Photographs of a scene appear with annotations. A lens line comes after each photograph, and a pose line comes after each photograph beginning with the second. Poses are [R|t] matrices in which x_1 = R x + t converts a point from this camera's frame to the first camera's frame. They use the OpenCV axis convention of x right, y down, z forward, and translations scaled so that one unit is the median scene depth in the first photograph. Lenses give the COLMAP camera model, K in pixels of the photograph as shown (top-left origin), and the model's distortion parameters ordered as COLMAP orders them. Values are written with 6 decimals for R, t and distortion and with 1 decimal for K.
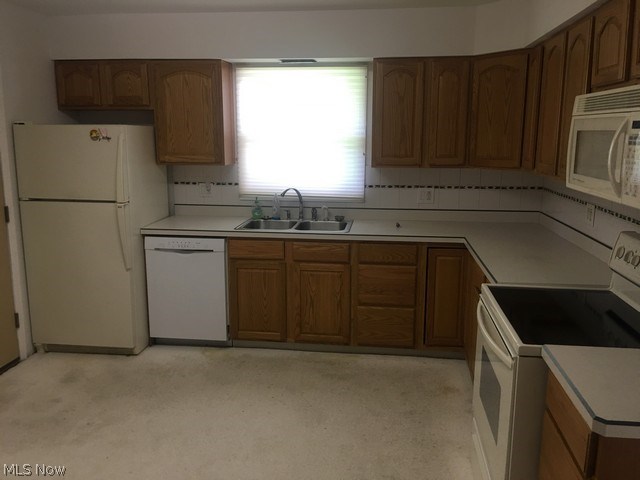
lens RADIAL K [[540.9, 0, 318.0], [0, 540.9, 241.7], [0, 0, 1]] dist [0.037194, -0.033289]
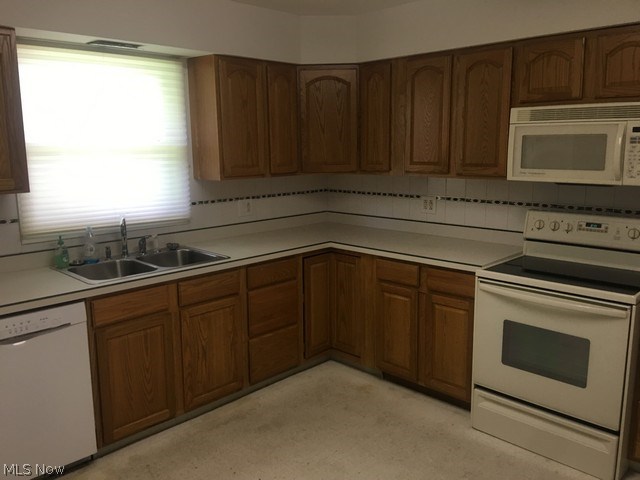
lens RADIAL K [[540.9, 0, 319.3], [0, 540.9, 237.2], [0, 0, 1]] dist [0.037194, -0.033289]
pose [[0.598776, -0.145707, 0.787551, -0.506418], [0.168409, 0.984234, 0.054055, -0.069076], [-0.783011, 0.100264, 0.613874, 0.360735]]
